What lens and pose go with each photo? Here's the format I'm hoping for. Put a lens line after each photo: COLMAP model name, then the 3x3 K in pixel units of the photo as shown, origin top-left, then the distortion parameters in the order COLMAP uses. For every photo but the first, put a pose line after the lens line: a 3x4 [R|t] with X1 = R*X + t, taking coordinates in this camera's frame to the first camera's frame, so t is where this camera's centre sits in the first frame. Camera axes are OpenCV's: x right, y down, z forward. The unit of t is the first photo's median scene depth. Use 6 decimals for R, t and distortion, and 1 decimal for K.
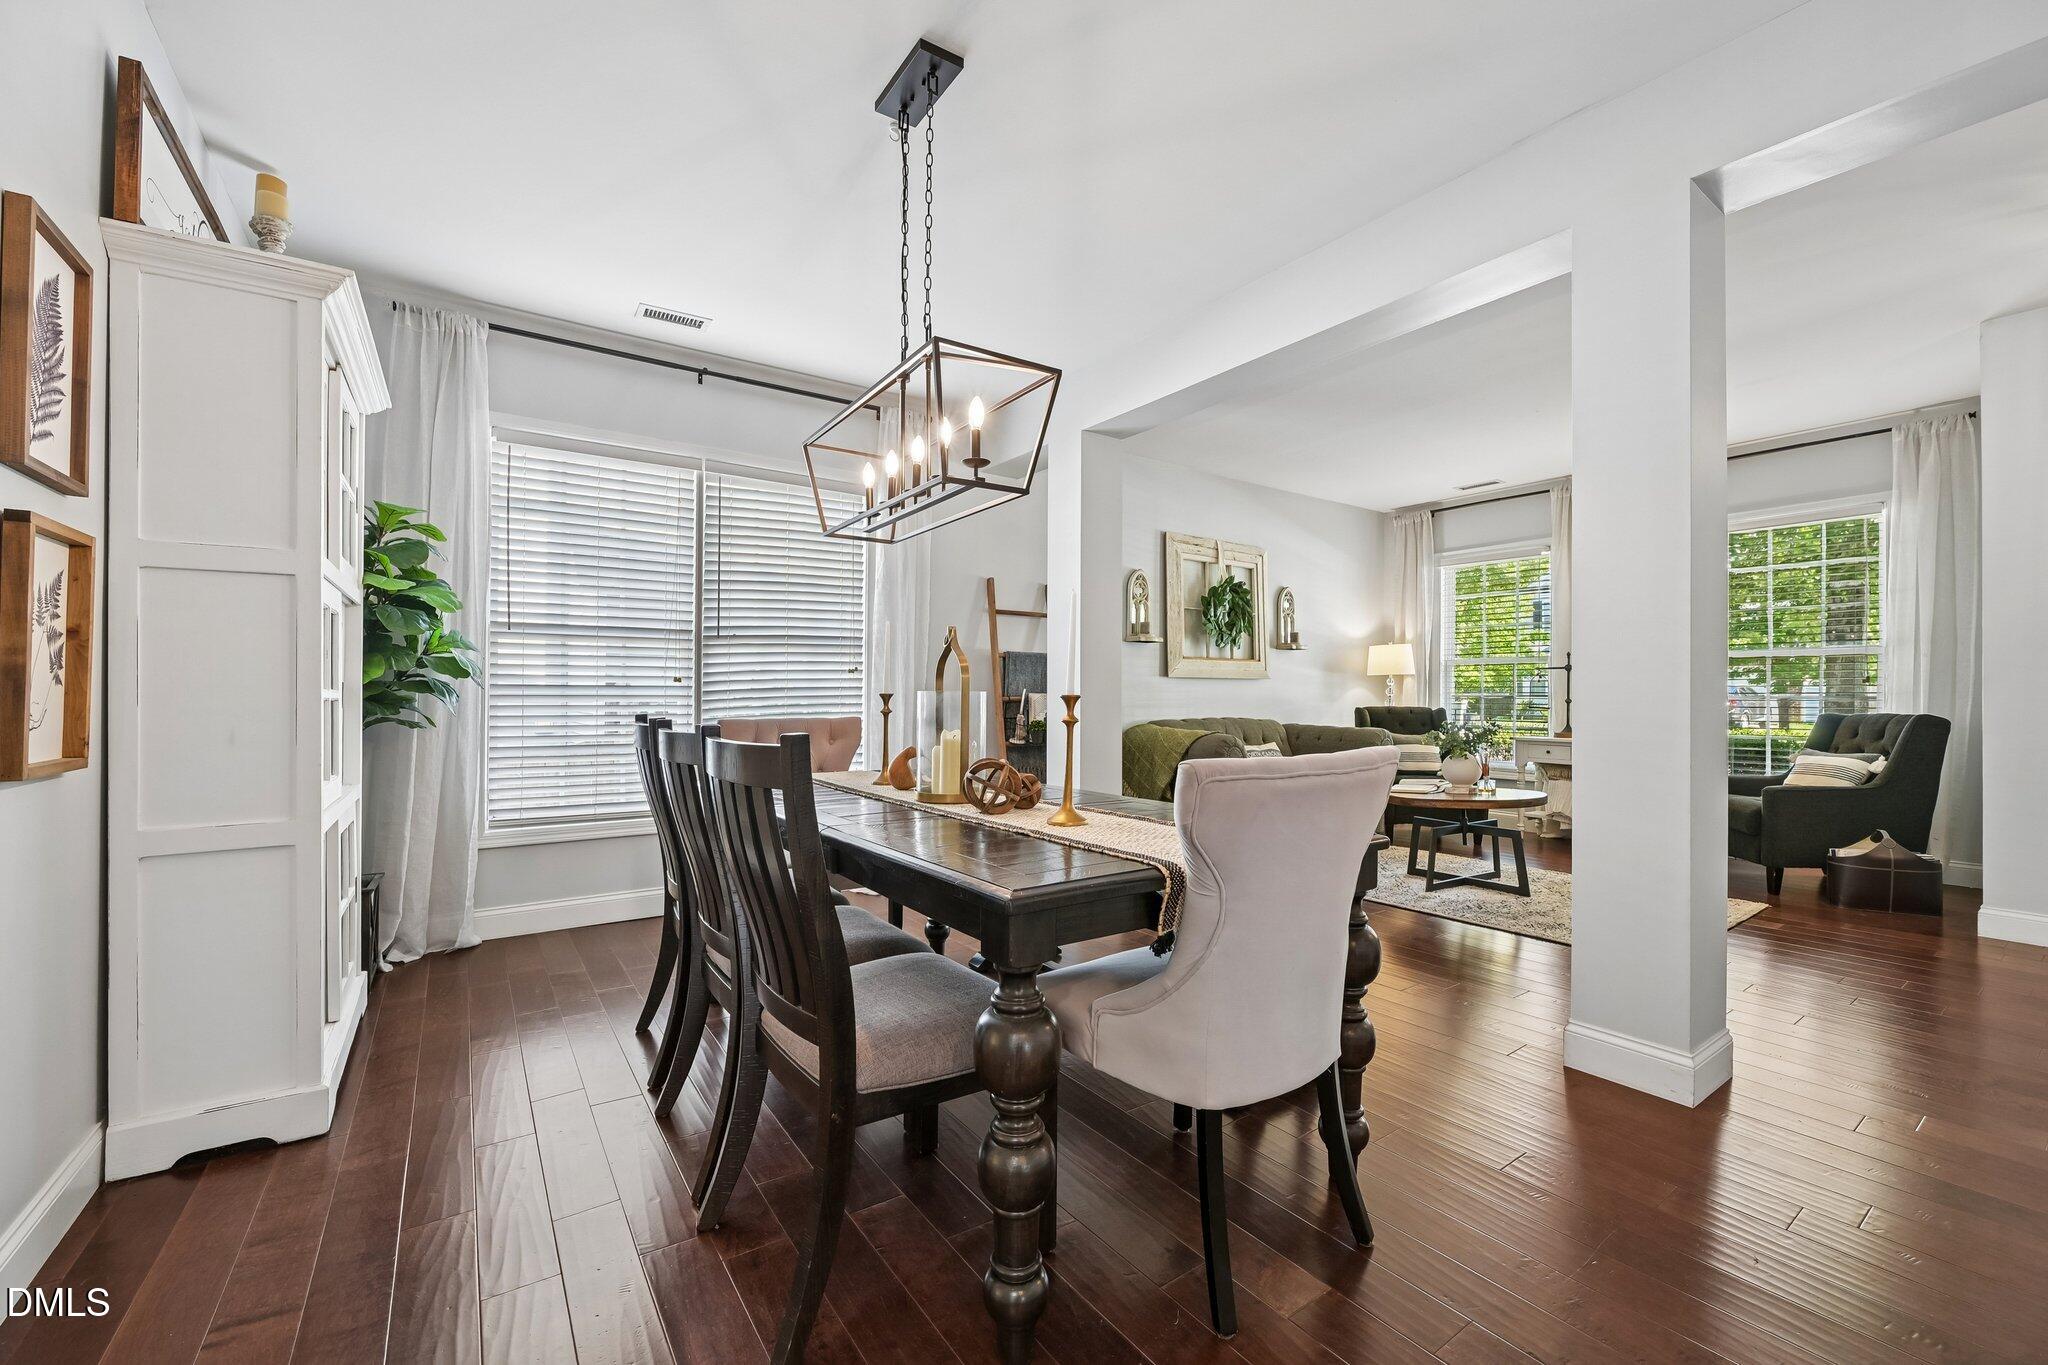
lens RADIAL K [[815.4, 0, 1032.9], [0, 815.4, 696.7], [0, 0, 1]] dist [-0.012192, -0.000410]
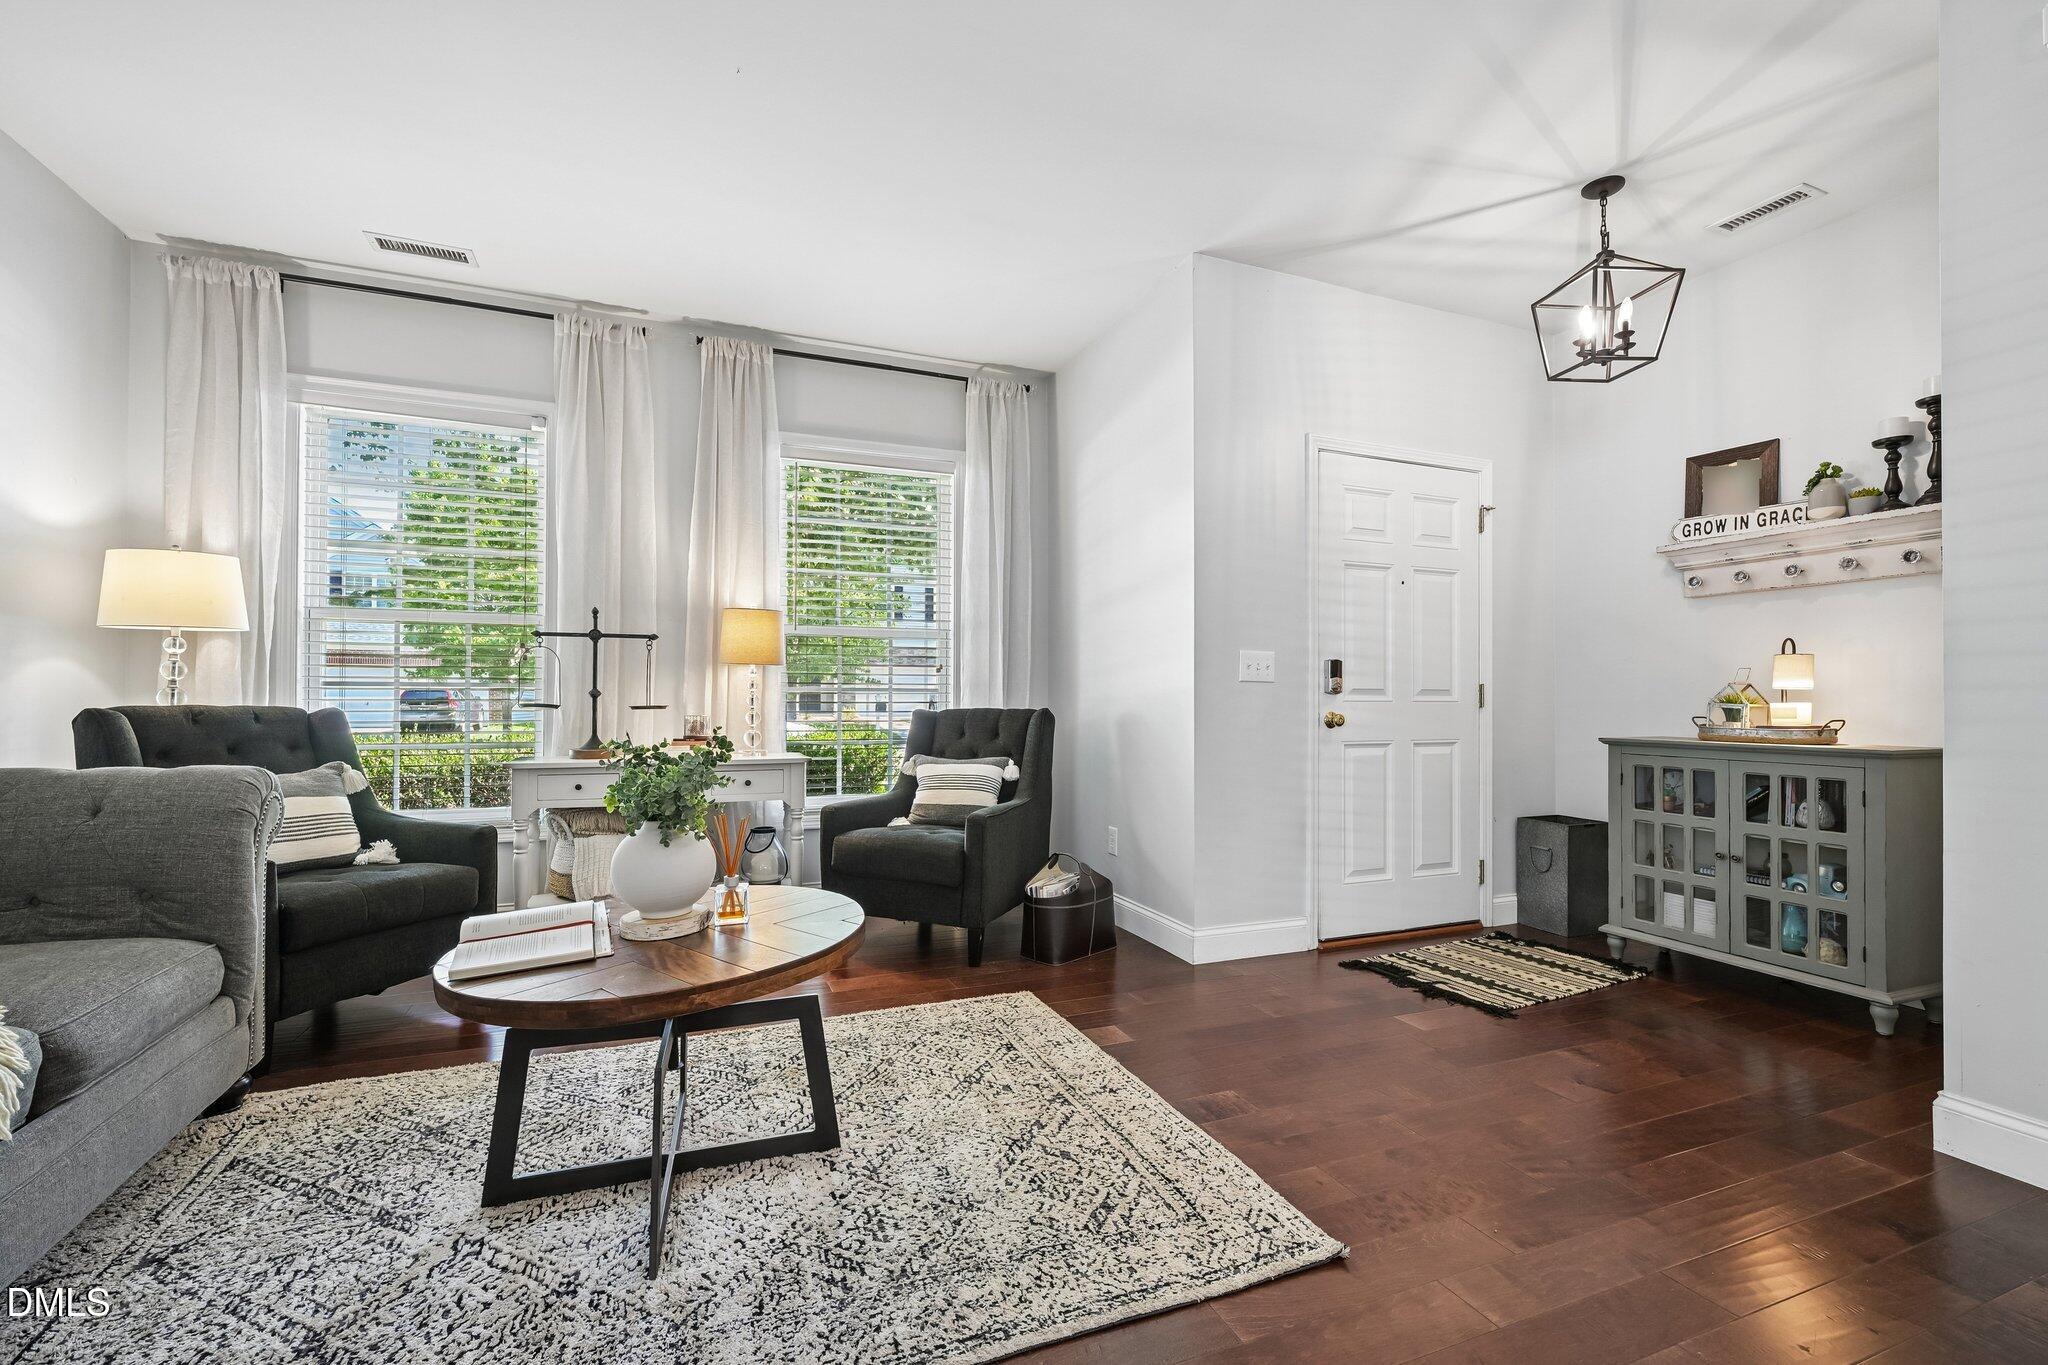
lens RADIAL K [[879.8, 0, 1020.8], [0, 879.8, 694.5], [0, 0, 1]] dist [-0.001649, -0.000159]
pose [[0.226365, 0.007197, 0.974016, 0.136281], [-0.002338, 0.999974, -0.006845, 0.010128], [-0.974040, -0.000727, 0.226376, 0.607153]]
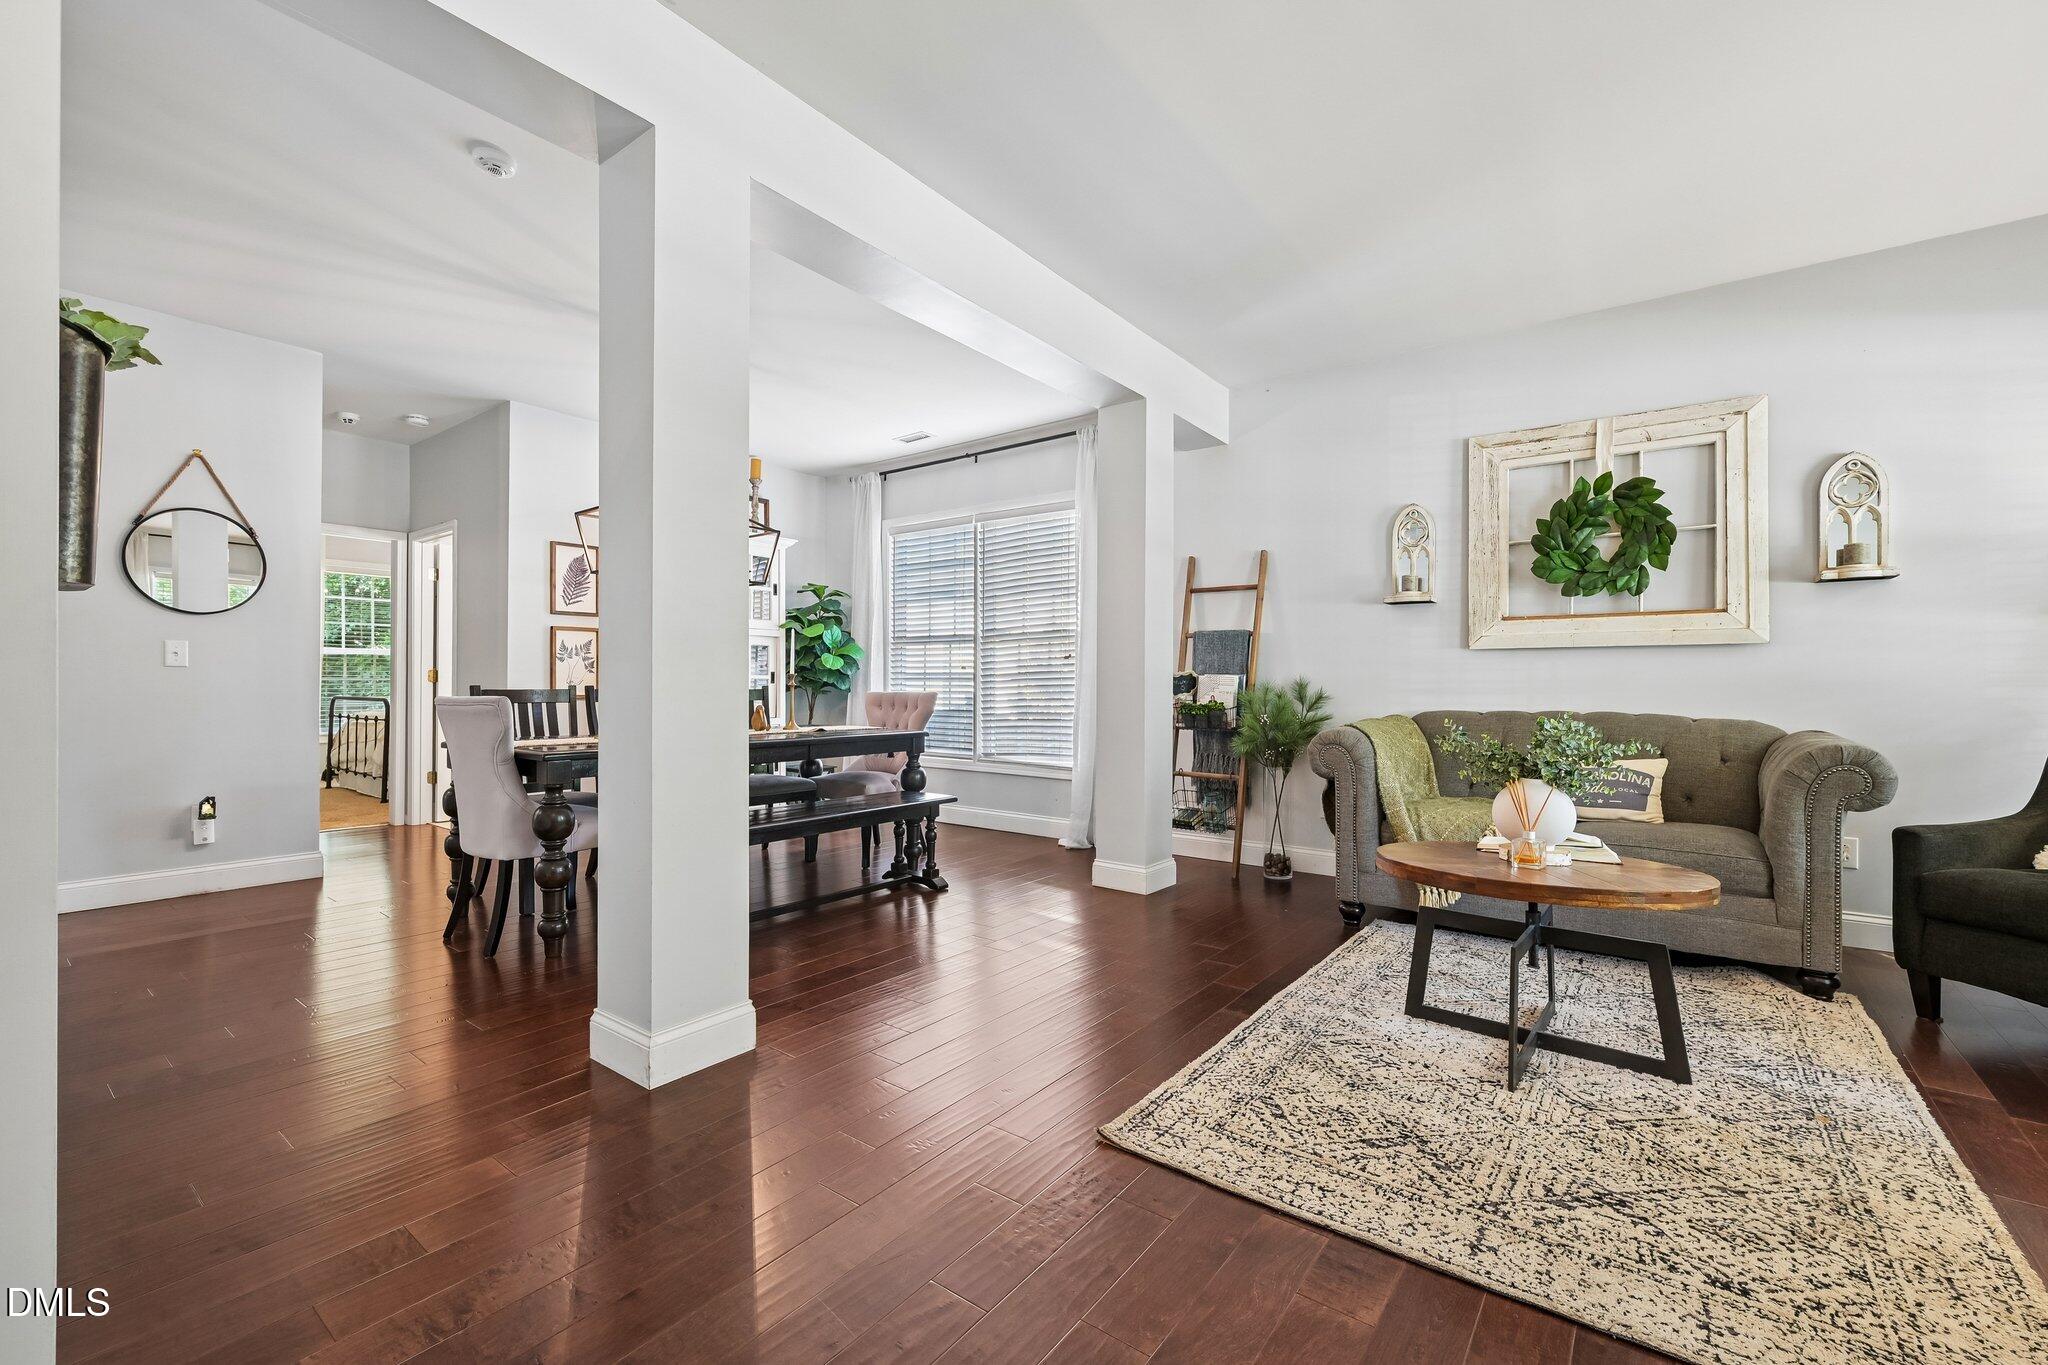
lens RADIAL K [[854.2, 0, 1024.0], [0, 854.2, 682.5], [0, 0, 1]] dist [-0.001648, 0.000064]
pose [[0.308520, -0.003480, -0.951211, 0.753362], [-0.004636, 0.999976, -0.005162, 0.009403], [0.951206, 0.006002, 0.308497, 0.434751]]
